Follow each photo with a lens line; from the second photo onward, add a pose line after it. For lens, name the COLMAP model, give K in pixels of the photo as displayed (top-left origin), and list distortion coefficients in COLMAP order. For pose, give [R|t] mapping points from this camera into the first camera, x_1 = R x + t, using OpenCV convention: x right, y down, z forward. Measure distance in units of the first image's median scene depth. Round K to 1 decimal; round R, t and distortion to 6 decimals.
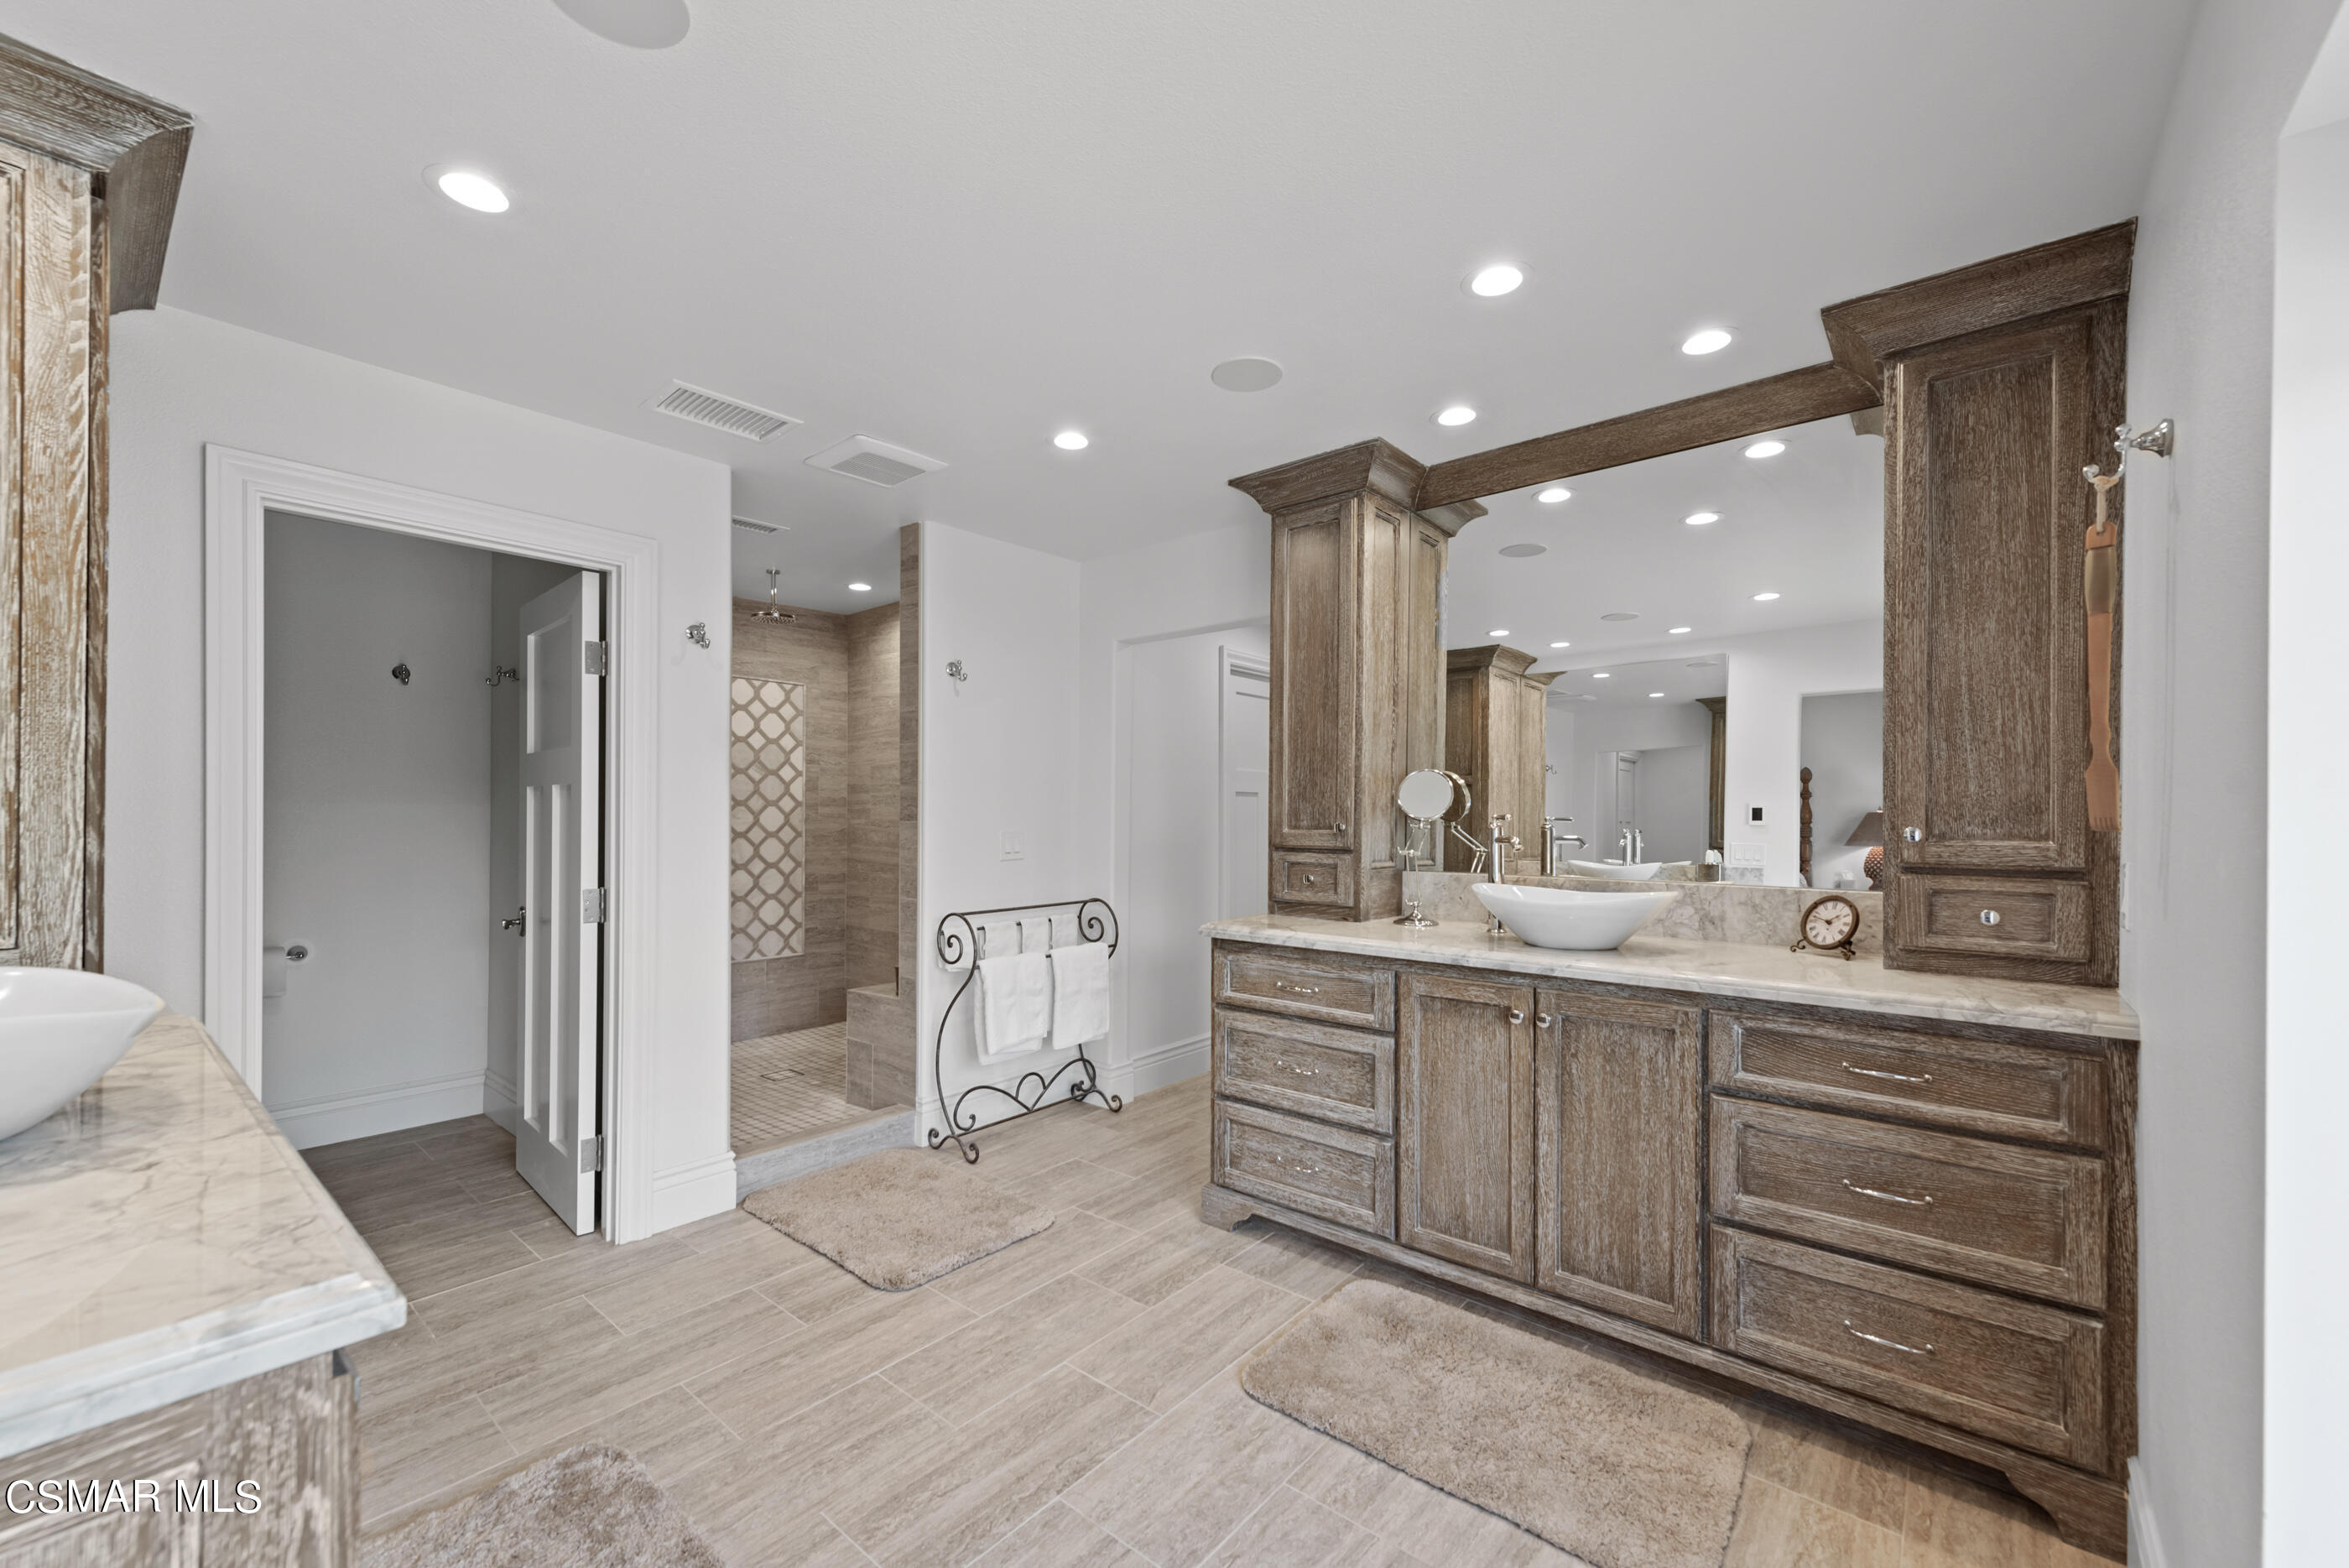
lens RADIAL K [[930.2, 0, 1180.8], [0, 930.2, 808.1], [0, 0, 1]] dist [0.002418, -0.000475]
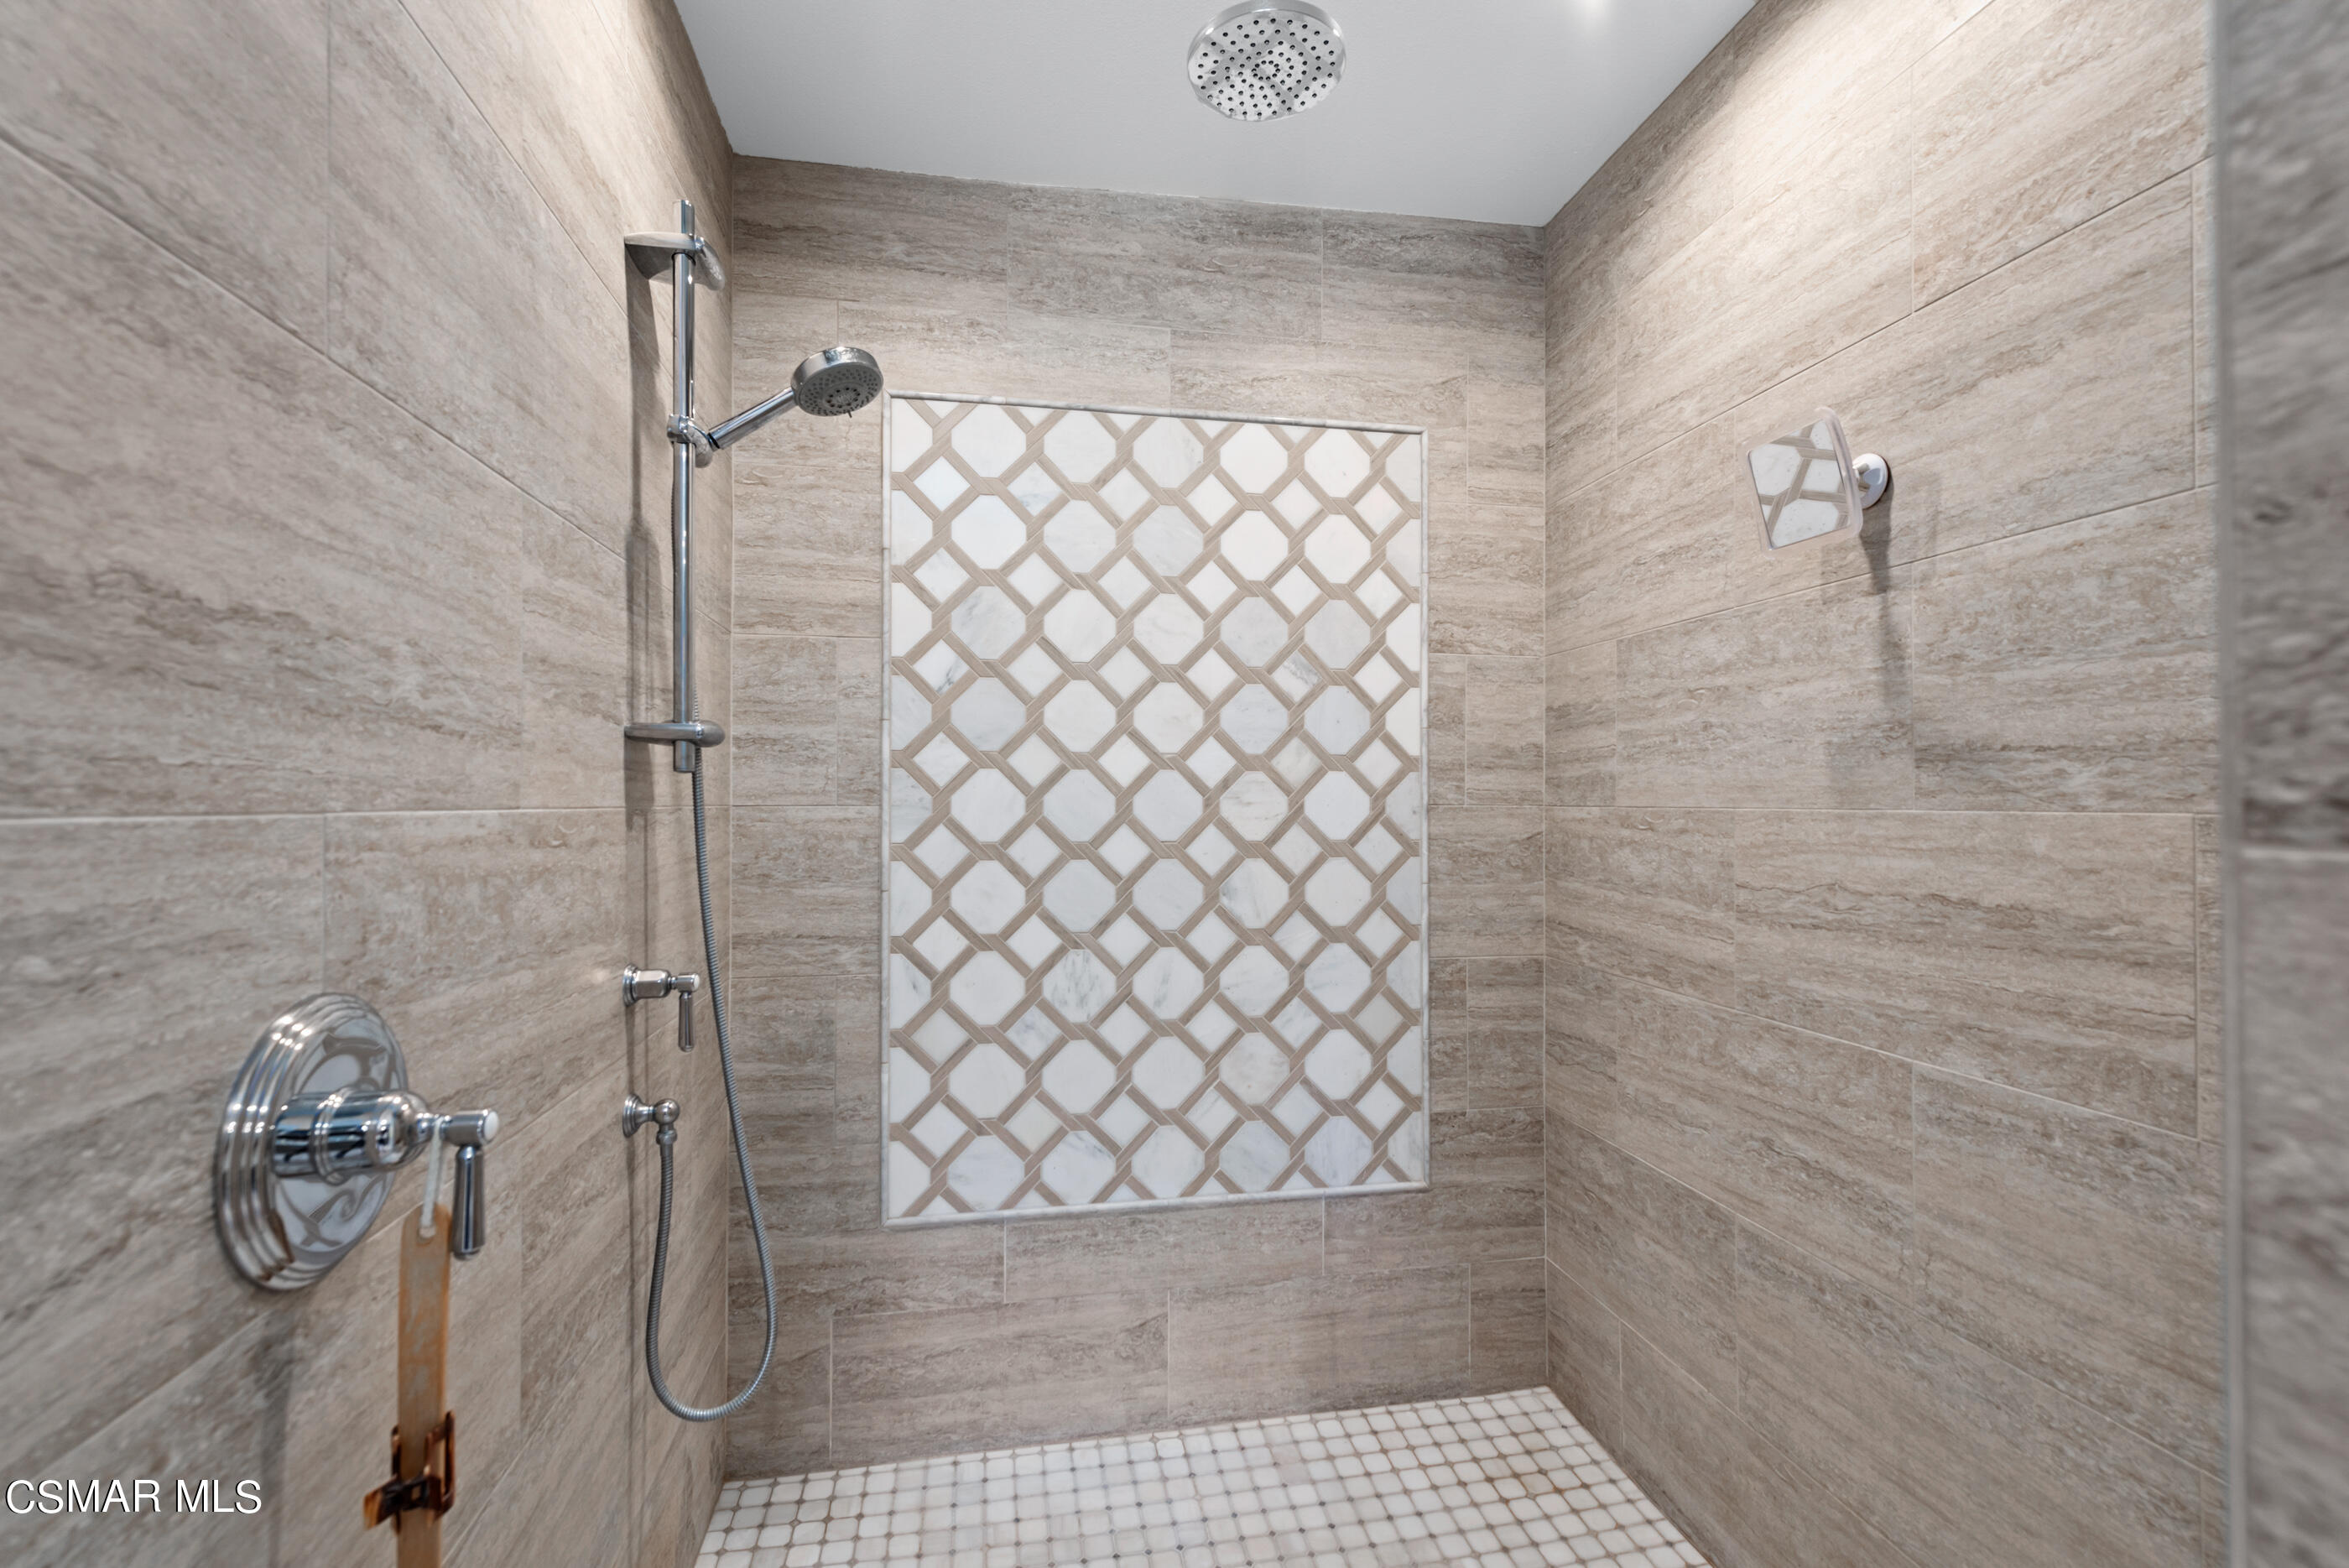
lens RADIAL K [[1029.5, 0, 1182.5], [0, 1029.5, 792.3], [0, 0, 1]] dist [0.017899, 0.000061]
pose [[0.774192, -0.007495, -0.632906, -0.224262], [0.007091, 0.999970, -0.003168, 0.006982], [0.632911, -0.002035, 0.774222, 0.628683]]
